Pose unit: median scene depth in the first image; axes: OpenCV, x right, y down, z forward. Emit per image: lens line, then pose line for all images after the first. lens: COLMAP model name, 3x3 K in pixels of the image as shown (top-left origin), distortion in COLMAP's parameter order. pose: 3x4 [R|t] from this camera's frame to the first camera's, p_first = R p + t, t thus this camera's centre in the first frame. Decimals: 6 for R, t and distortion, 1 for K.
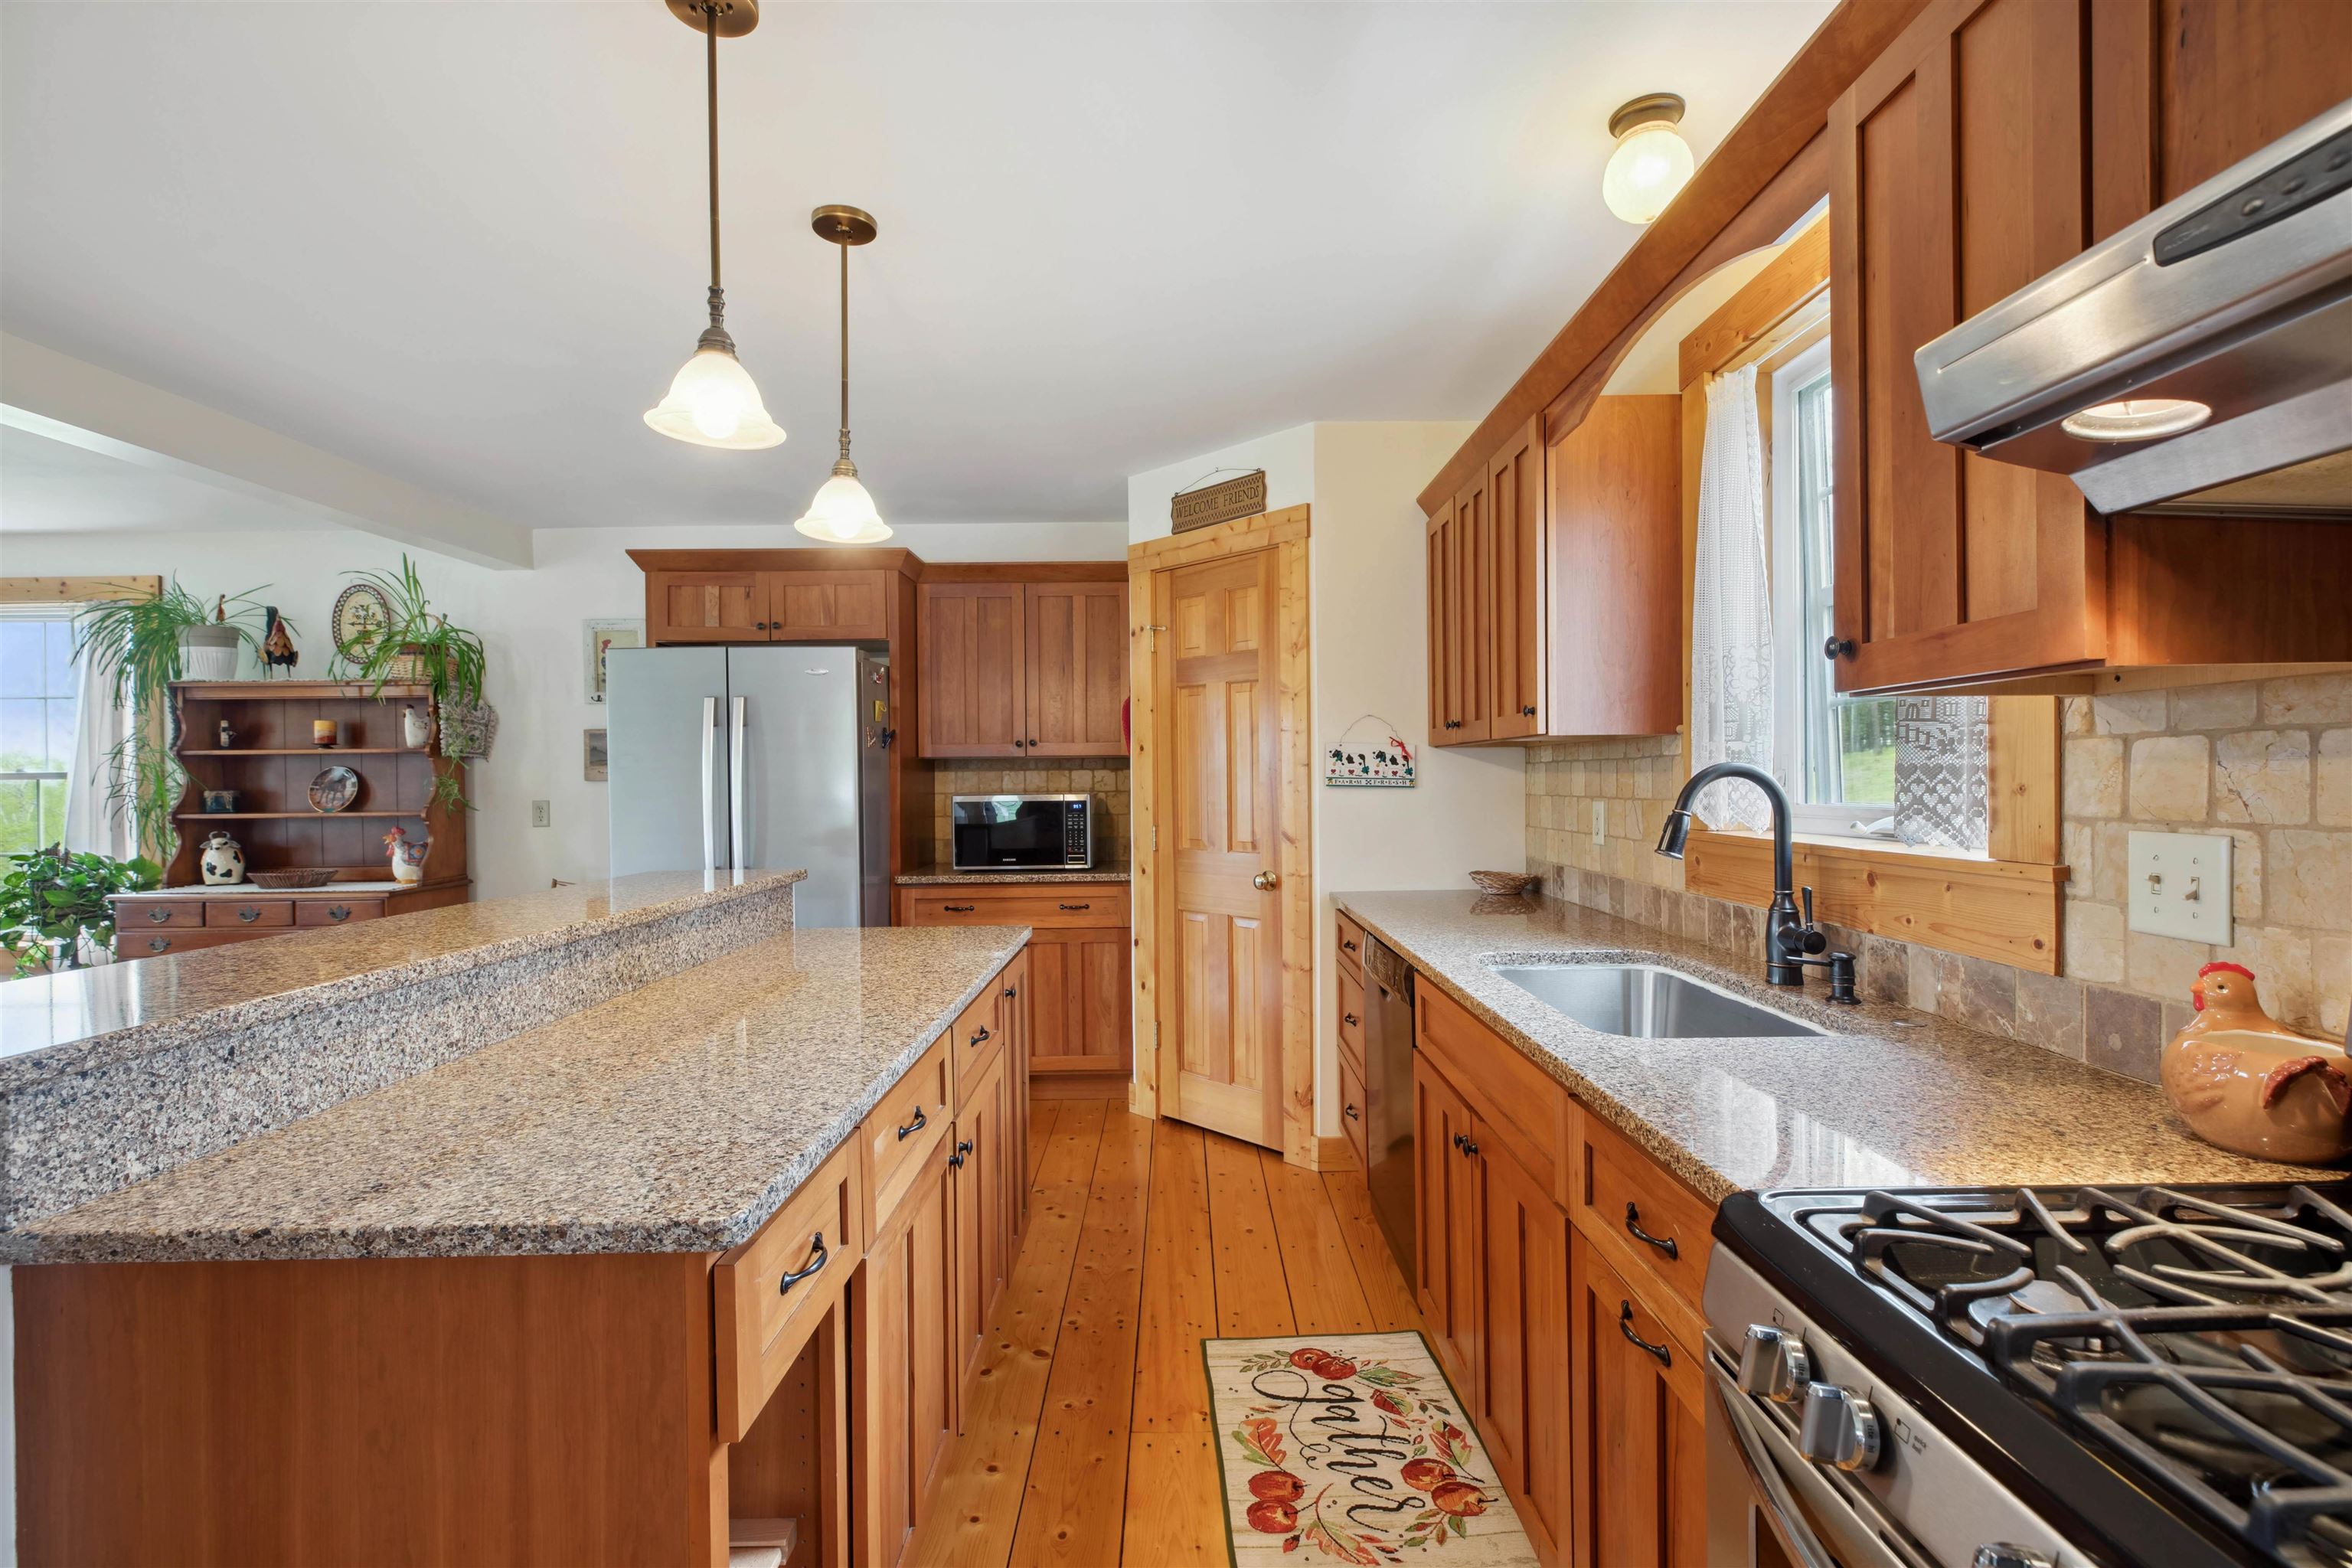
lens RADIAL K [[1063.1, 0, 1178.3], [0, 1063.1, 782.2], [0, 0, 1]] dist [0.009346, -0.000110]
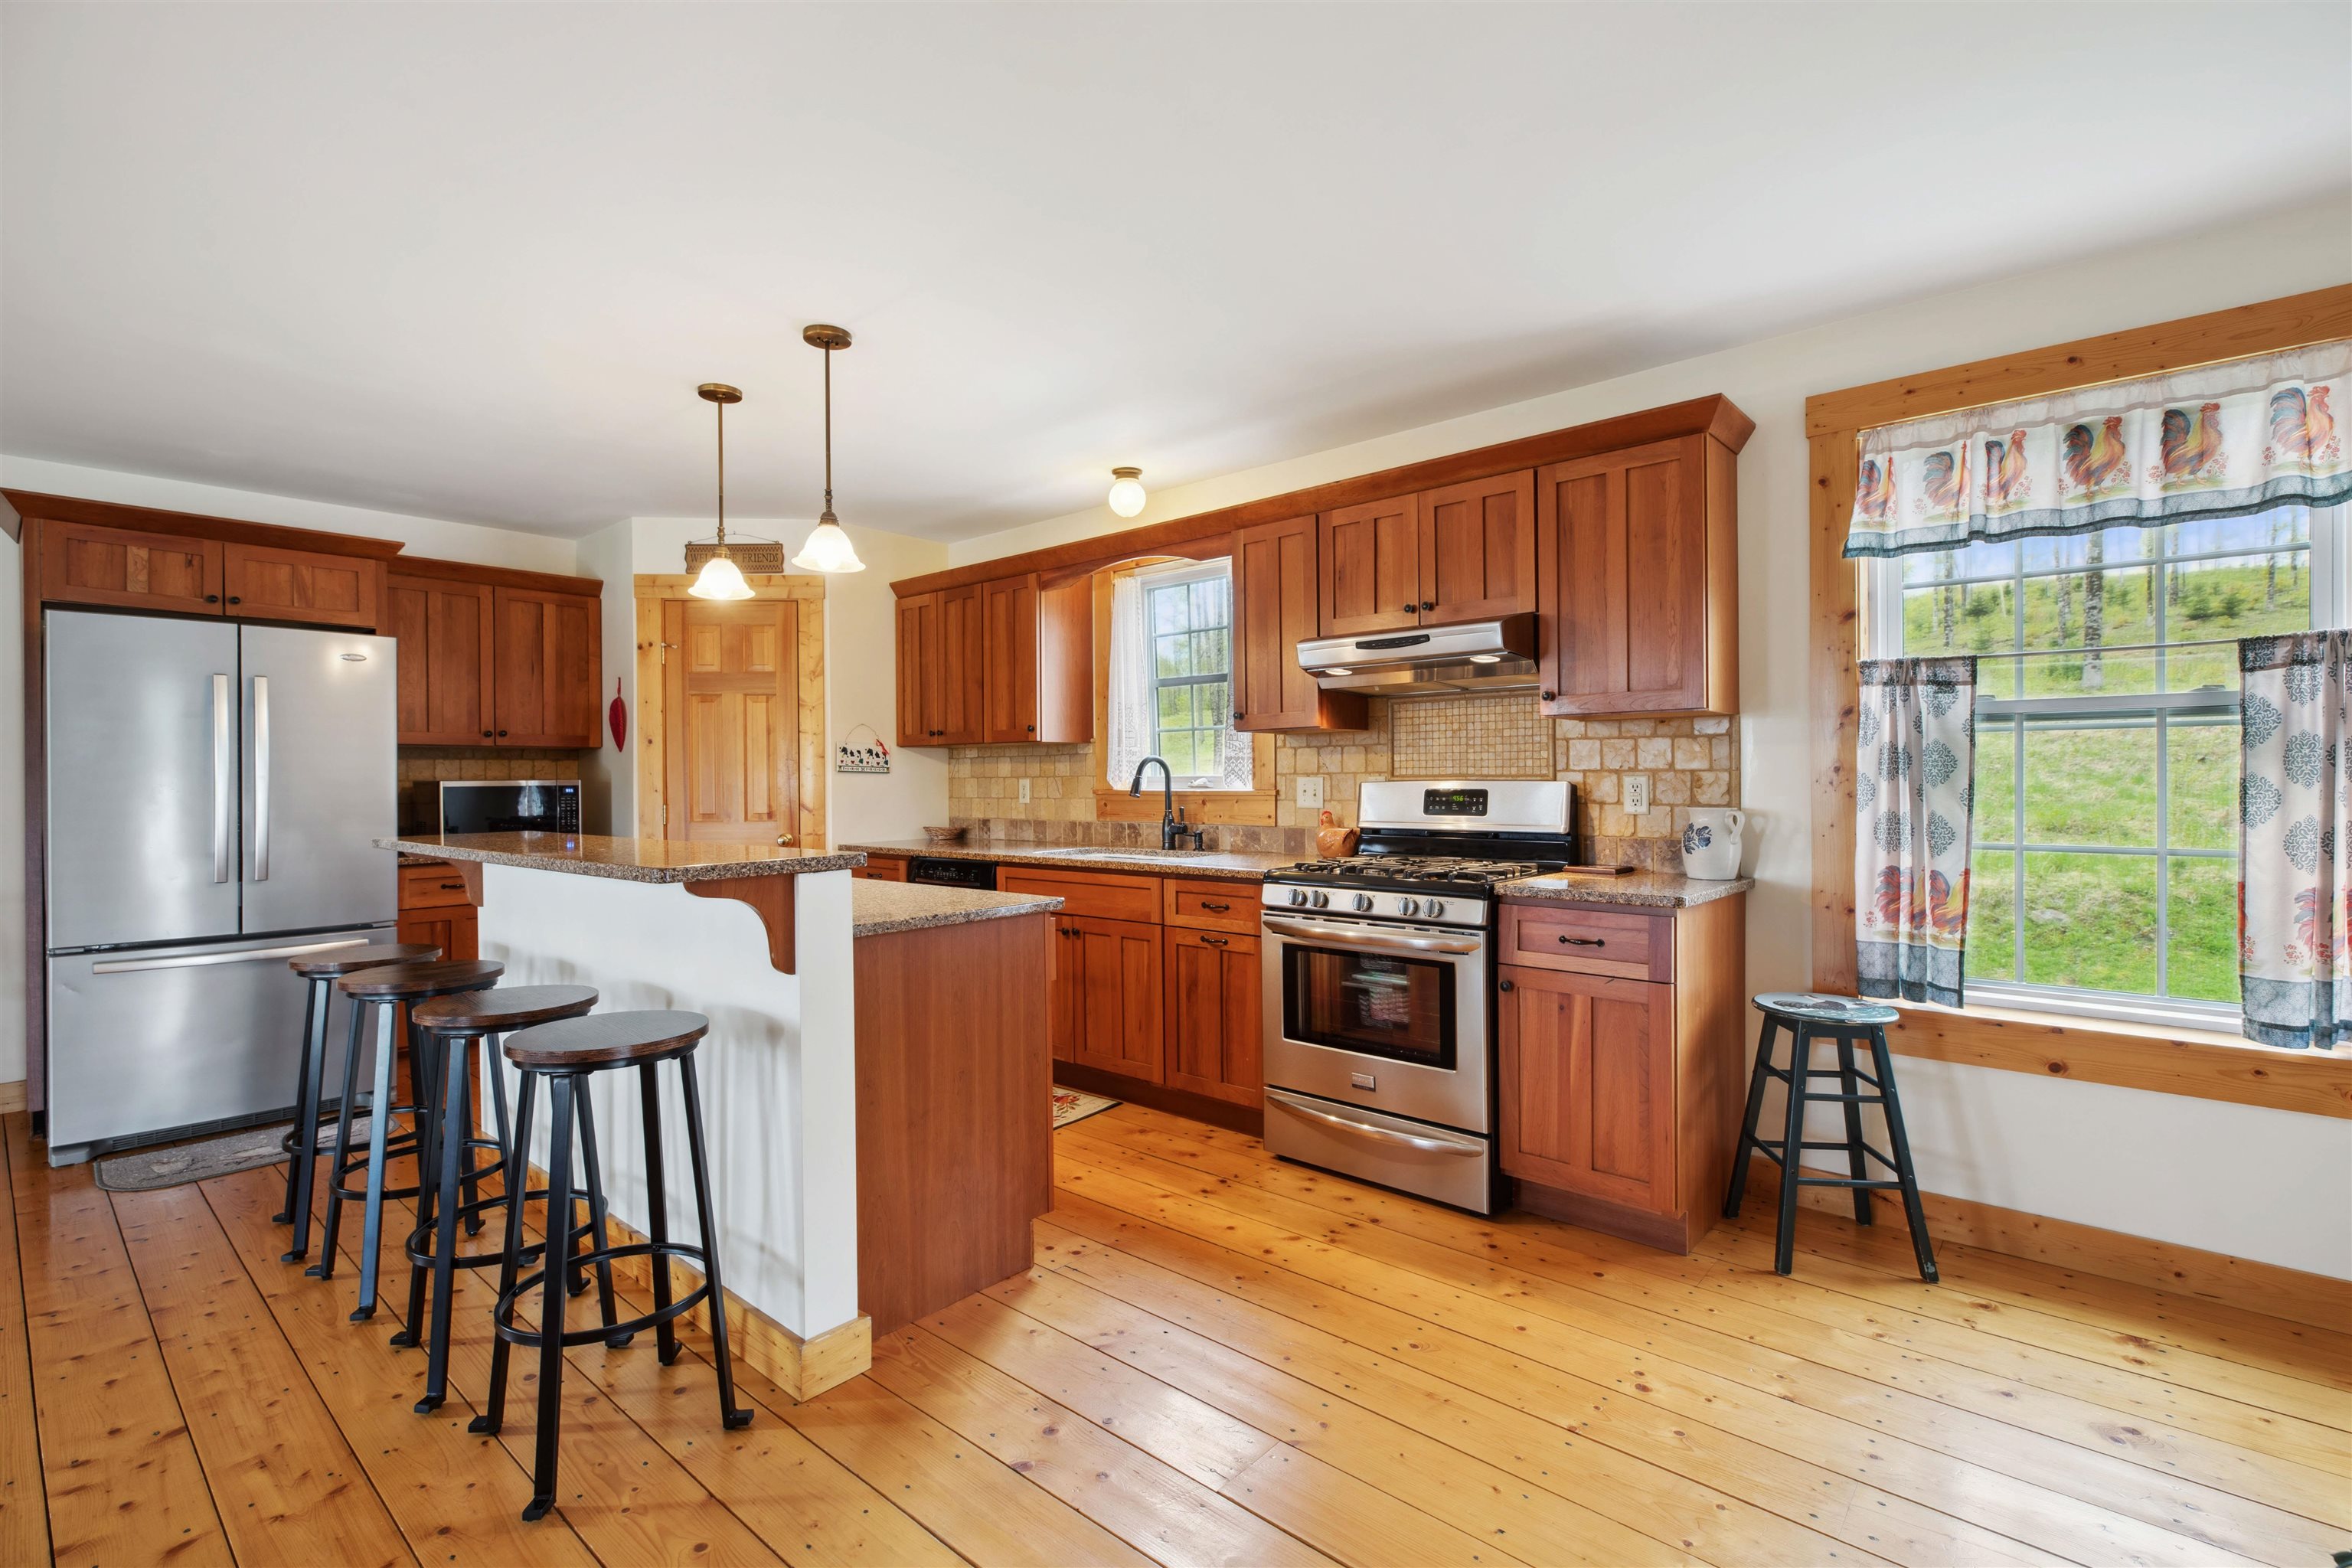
lens RADIAL K [[1063.1, 0, 1174.3], [0, 1063.1, 782.8], [0, 0, 1]] dist [0.009346, -0.000110]
pose [[0.663832, 0.001618, 0.747880, -0.644470], [0.004149, 0.999974, -0.005846, 0.029429], [-0.747871, 0.006984, 0.663808, -0.312714]]
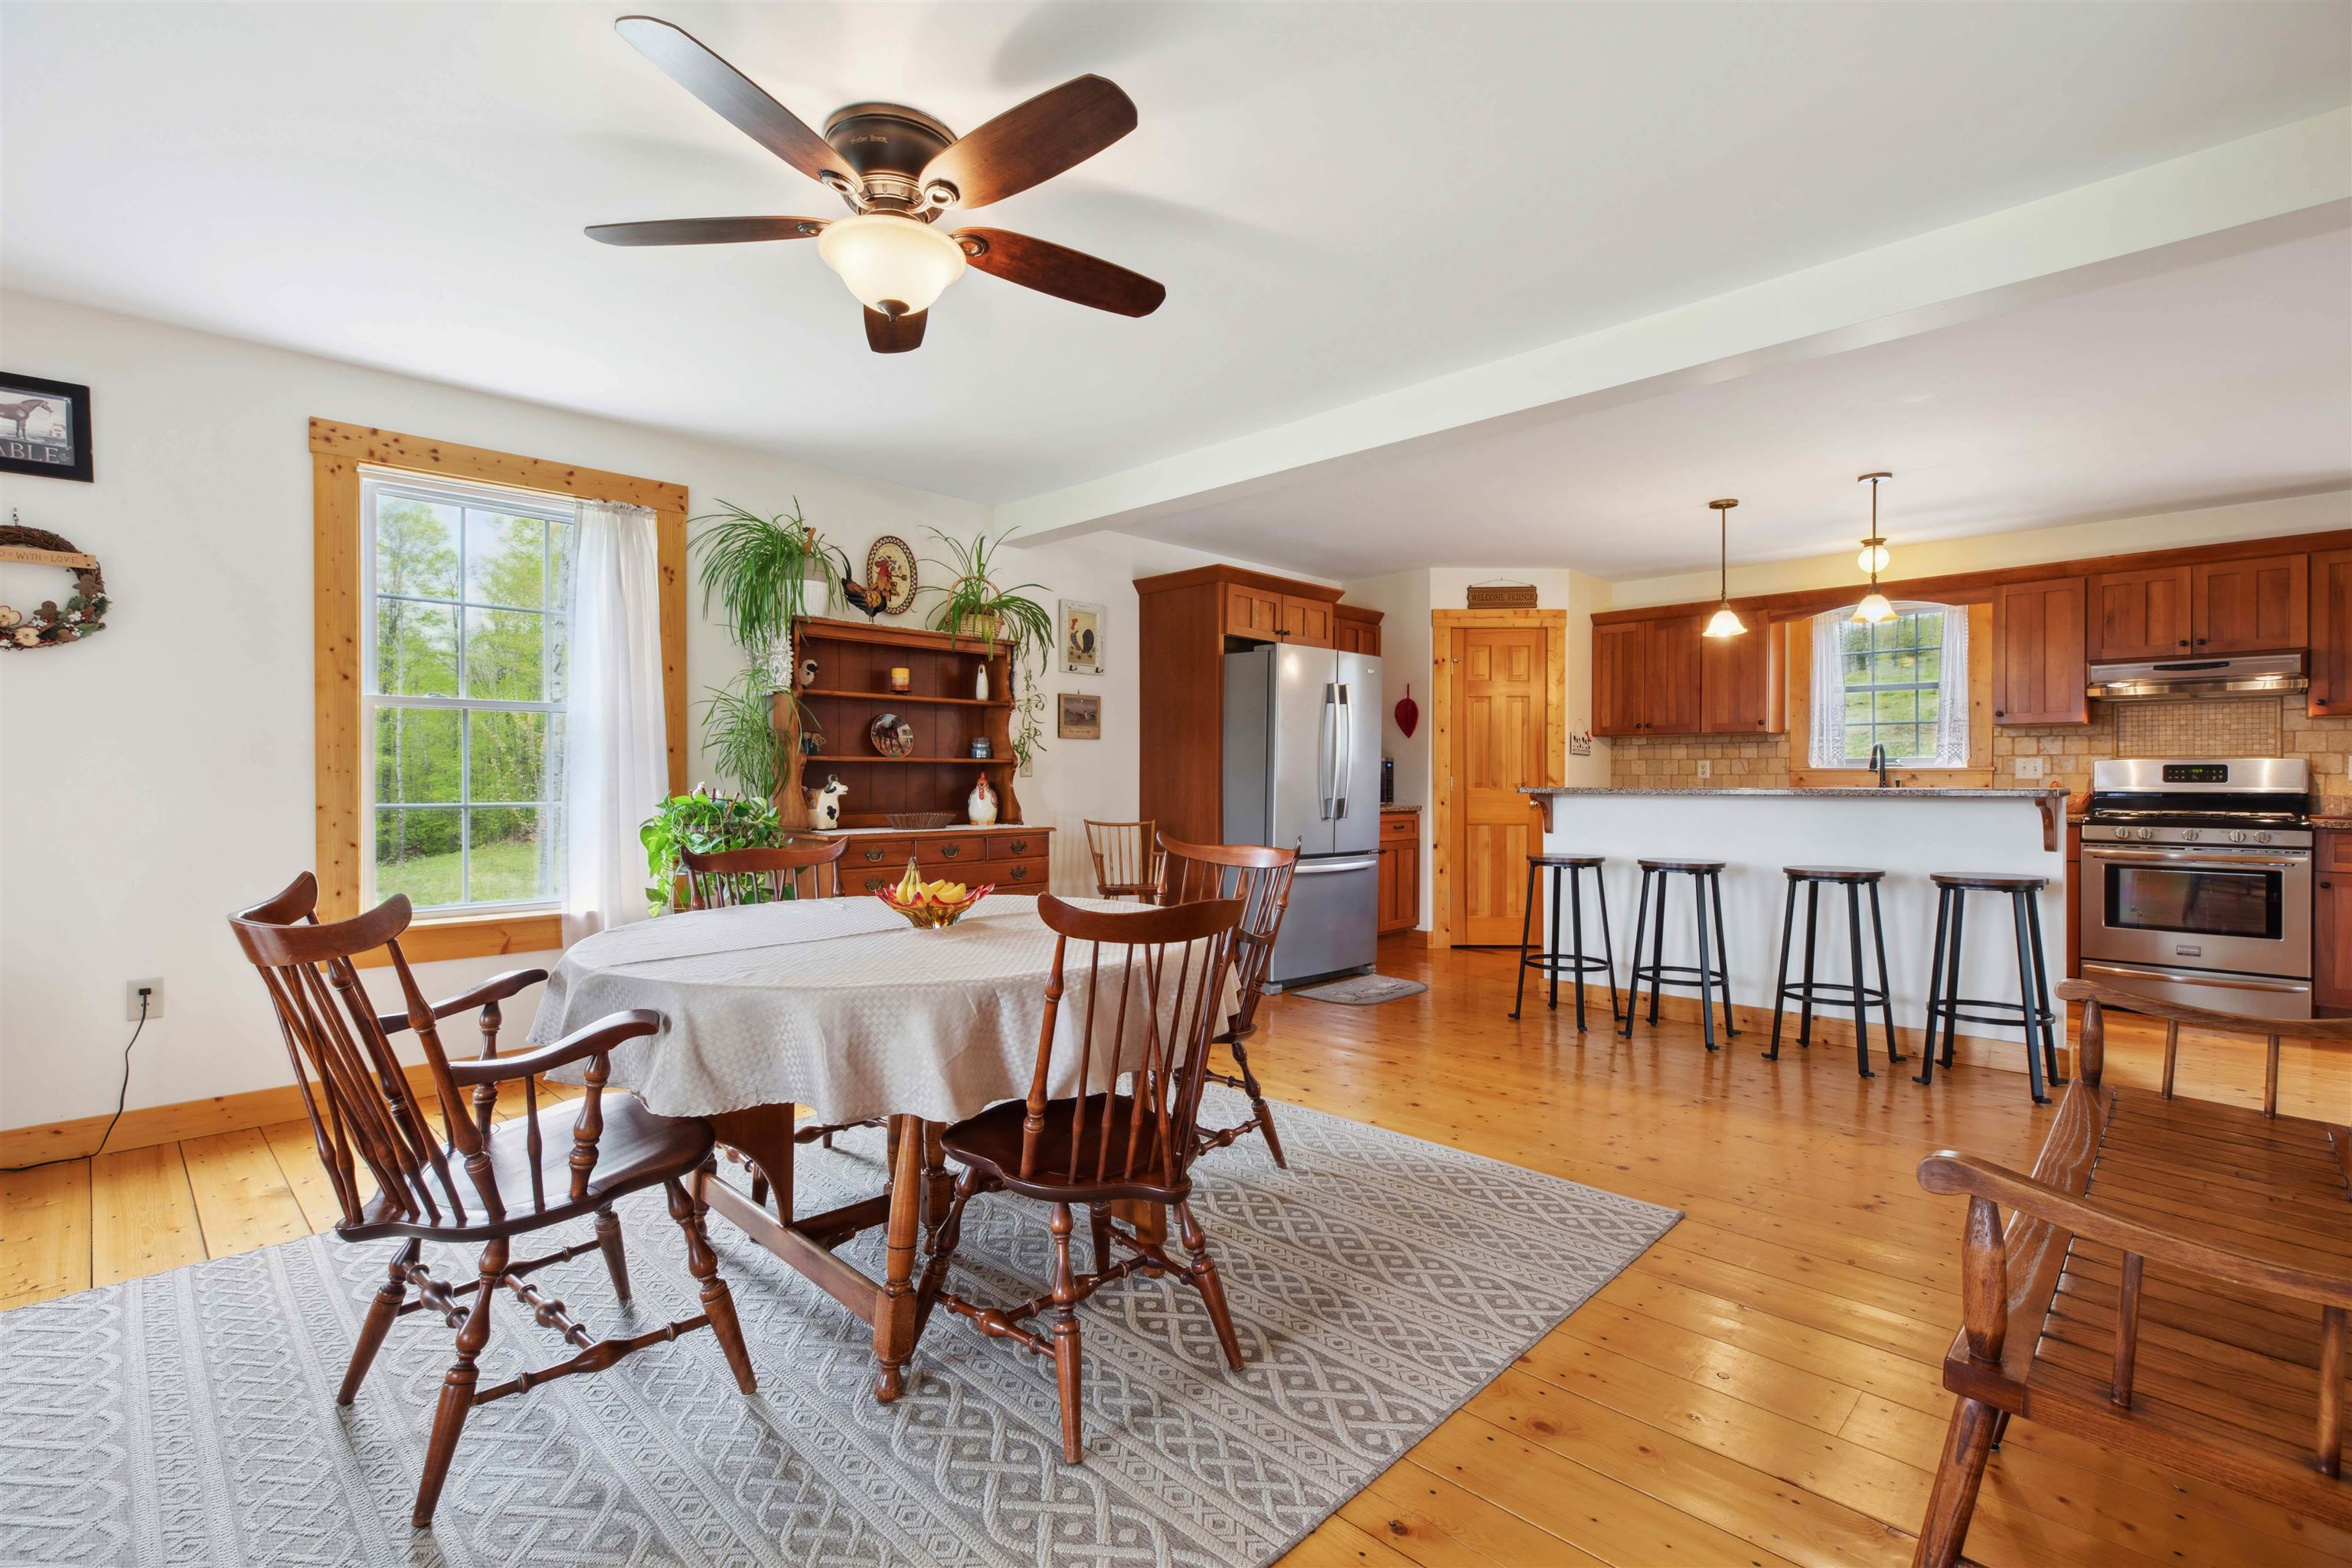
lens RADIAL K [[1063.1, 0, 1187.7], [0, 1063.1, 779.1], [0, 0, 1]] dist [0.009346, -0.000110]
pose [[0.702903, 0.012450, 0.711177, -1.783739], [-0.007903, 0.999922, -0.009693, 0.077173], [-0.711242, 0.001193, 0.702946, 0.111031]]
